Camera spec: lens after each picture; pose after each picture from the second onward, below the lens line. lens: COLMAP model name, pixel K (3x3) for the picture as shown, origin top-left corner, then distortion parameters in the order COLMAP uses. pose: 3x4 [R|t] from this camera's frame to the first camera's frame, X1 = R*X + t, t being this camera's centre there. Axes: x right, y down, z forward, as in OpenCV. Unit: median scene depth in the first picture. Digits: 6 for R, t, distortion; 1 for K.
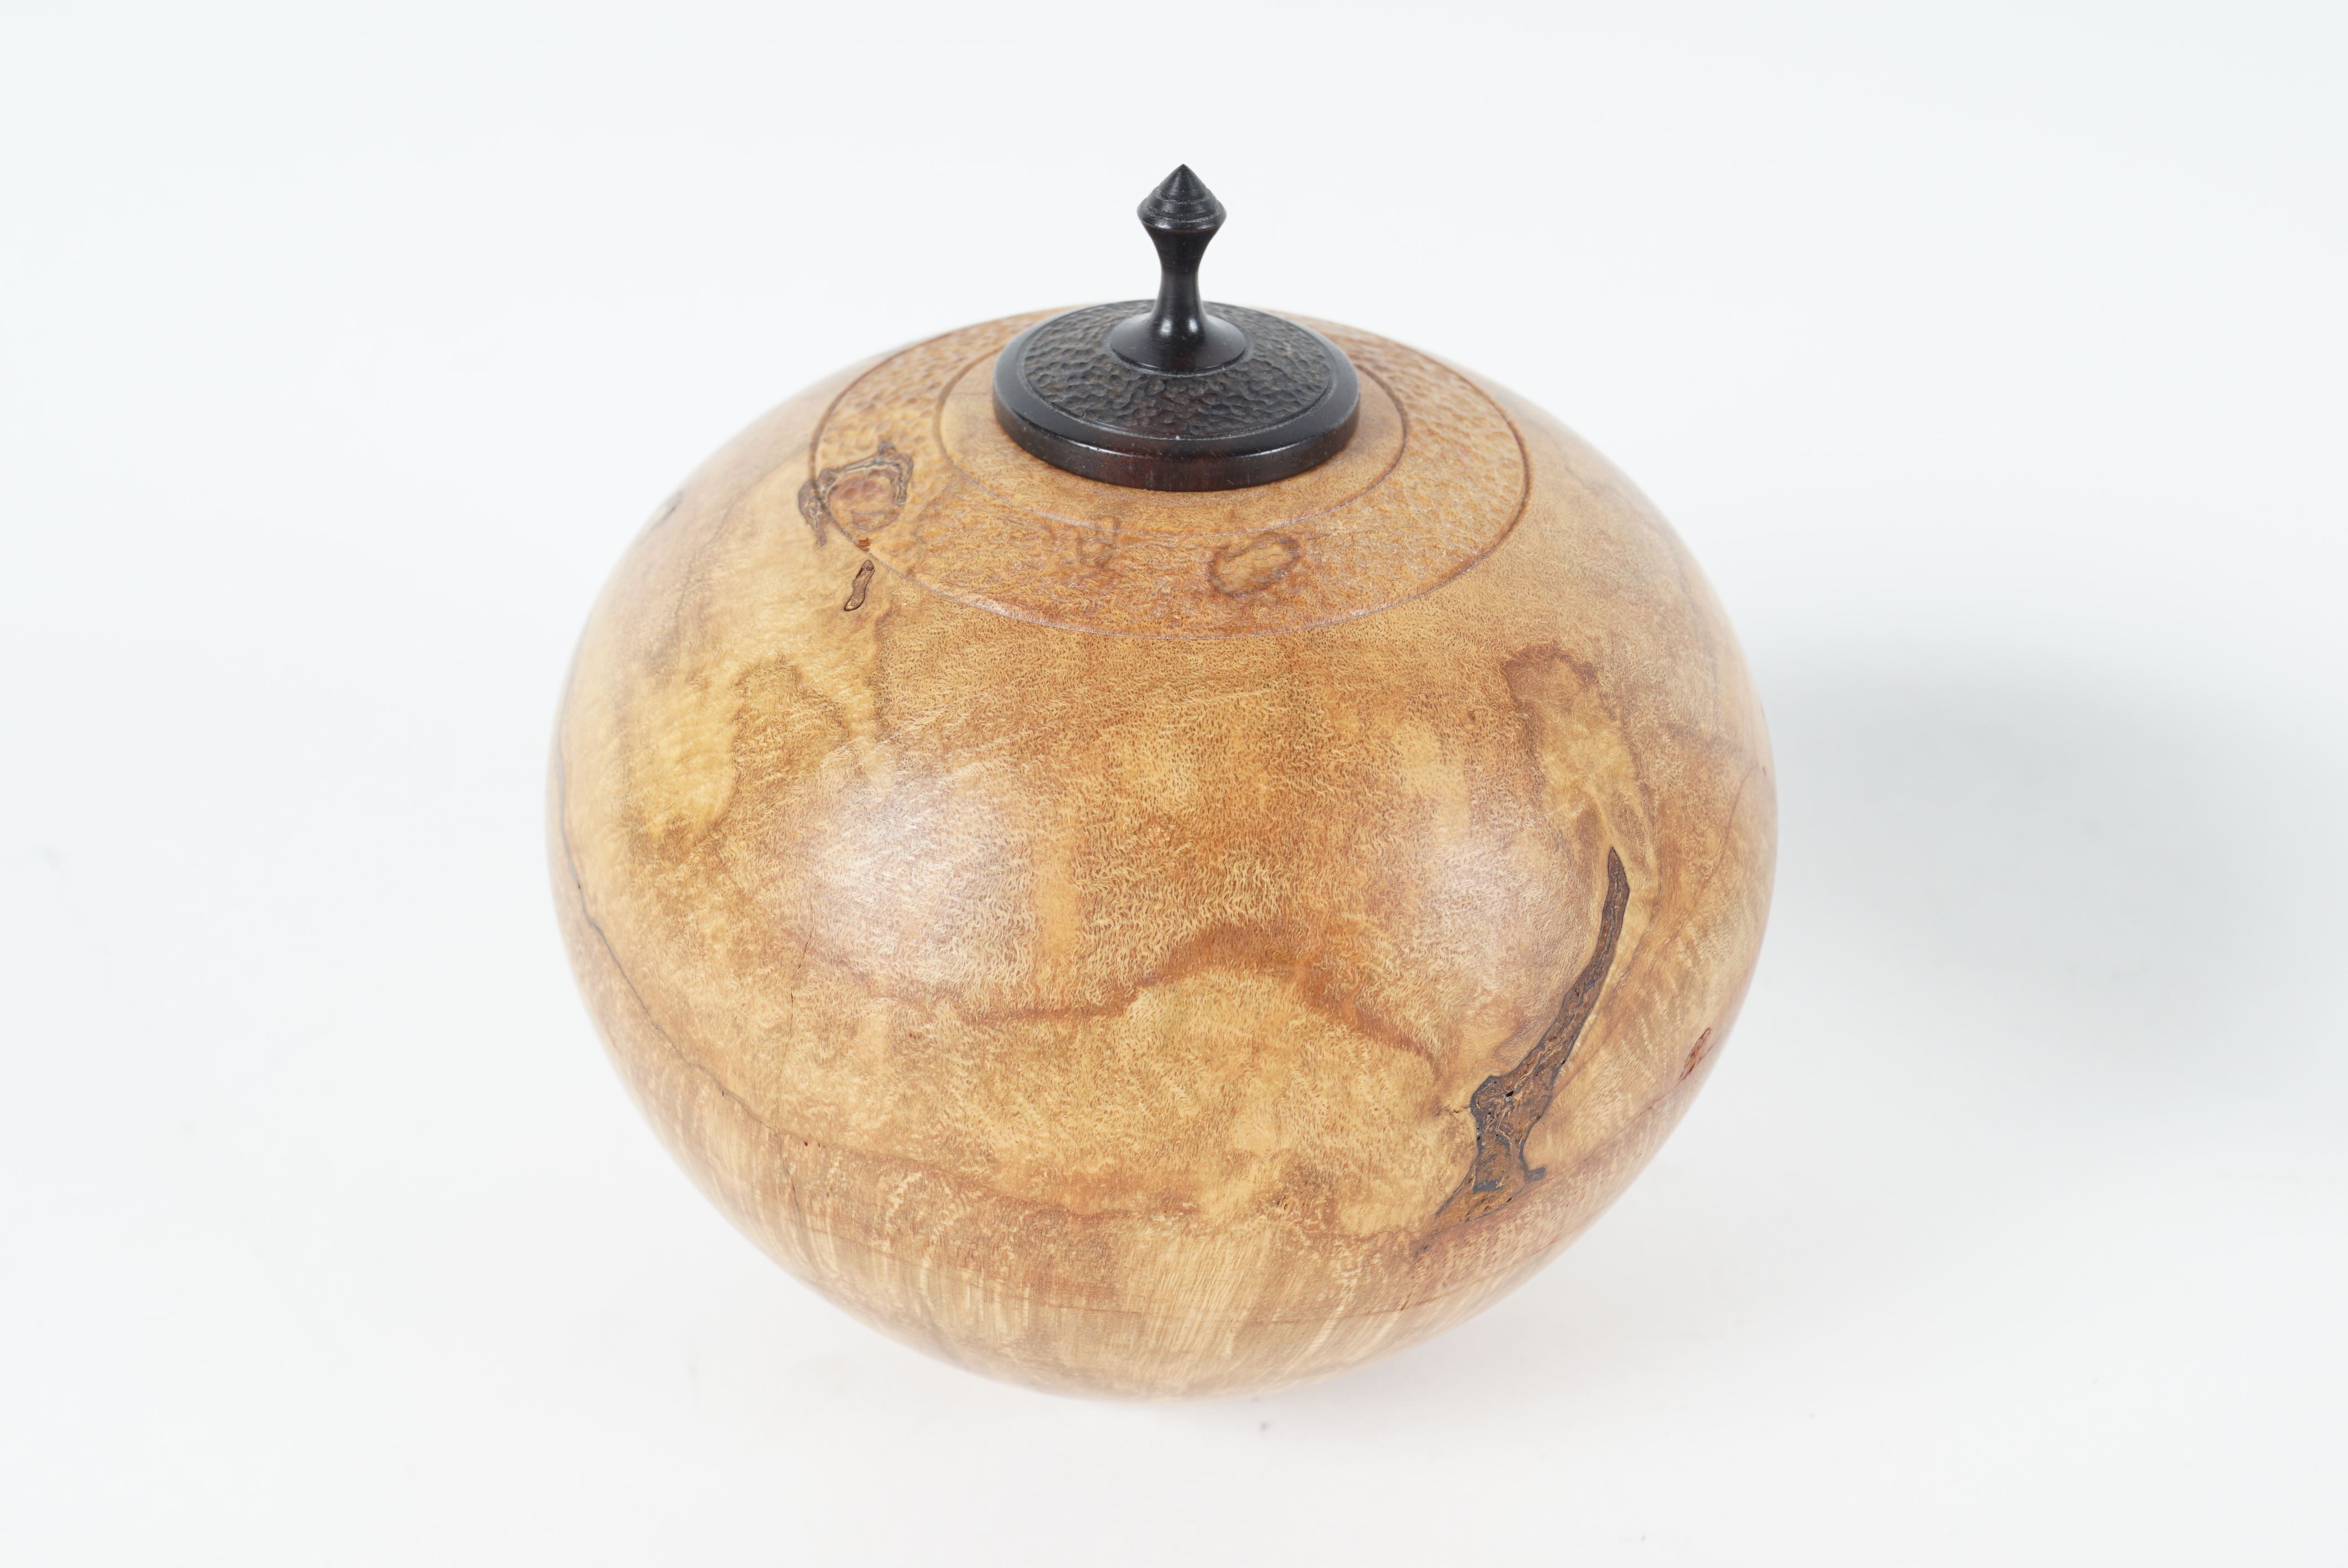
lens RADIAL K [[3613.6, 0, 1177.2], [0, 3613.6, 782.3], [0, 0, 1]] dist [0.027592, 0.000000]
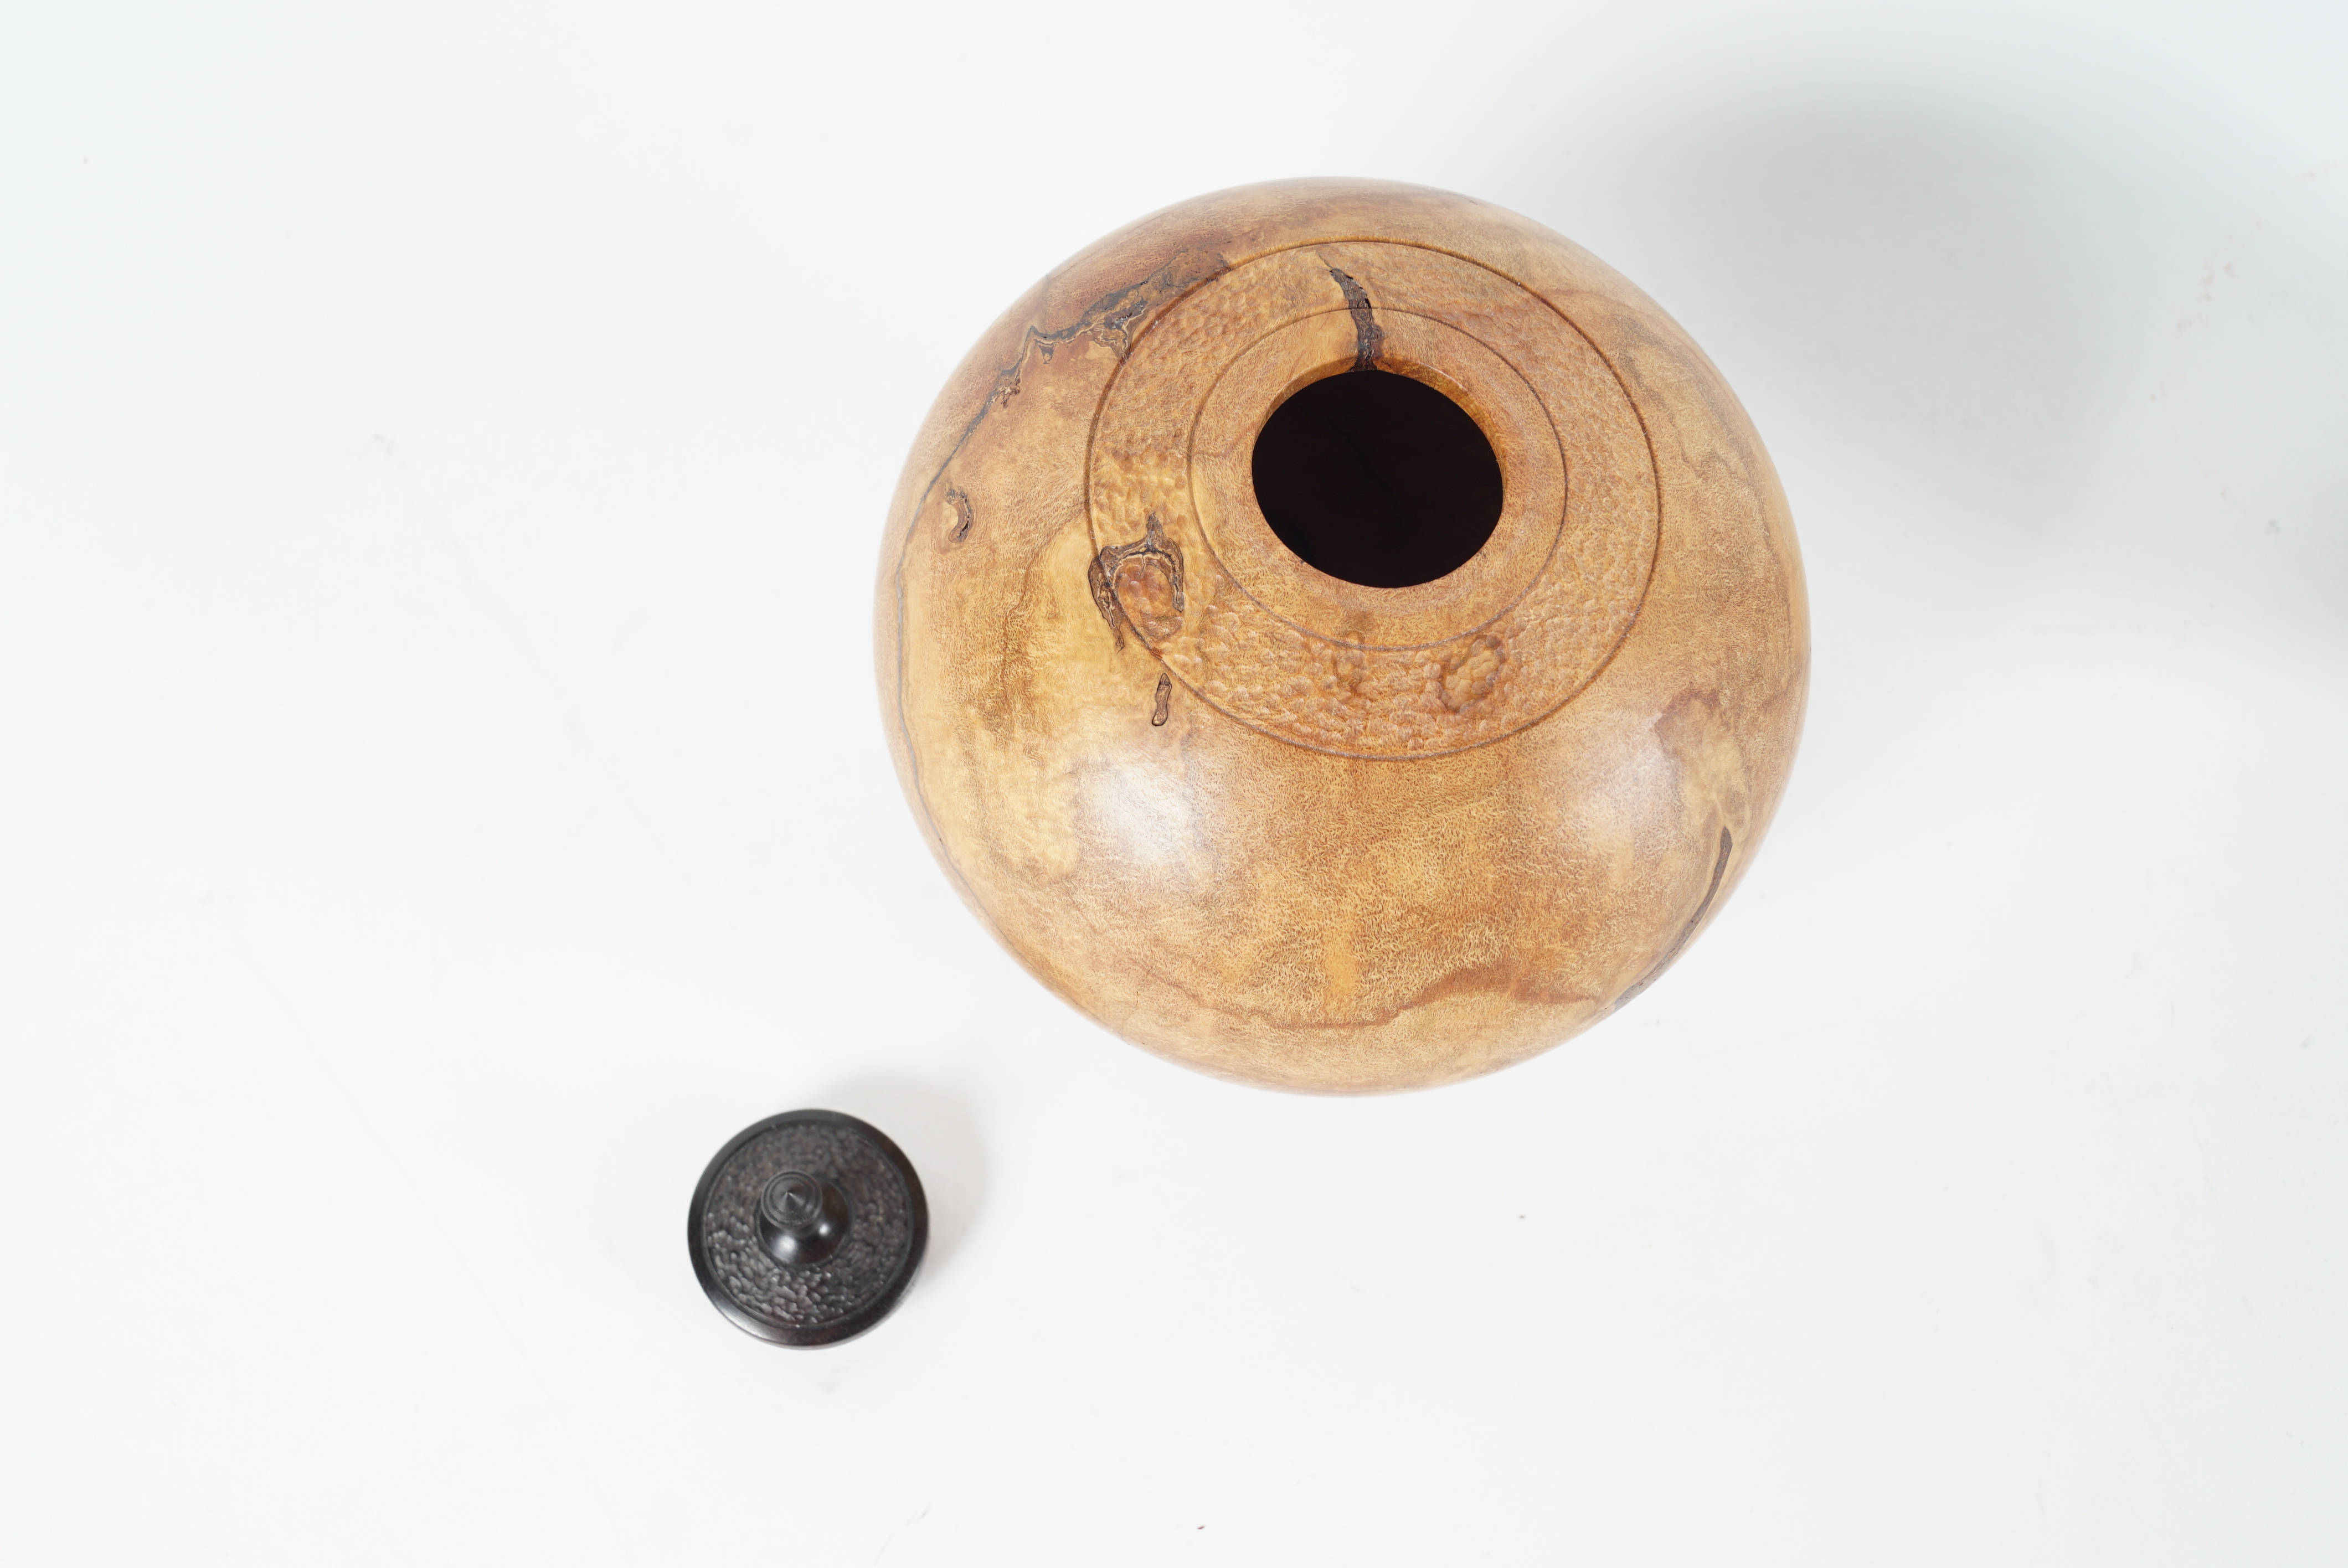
lens RADIAL K [[2556.3, 0, 1173.8], [0, 2556.3, 785.0], [0, 0, 1]] dist [-0.028104, 0.000000]
pose [[0.993569, -0.091346, 0.066902, -0.150861], [0.030489, 0.784895, 0.618878, -0.605520], [-0.109043, -0.612859, 0.782633, 0.285547]]
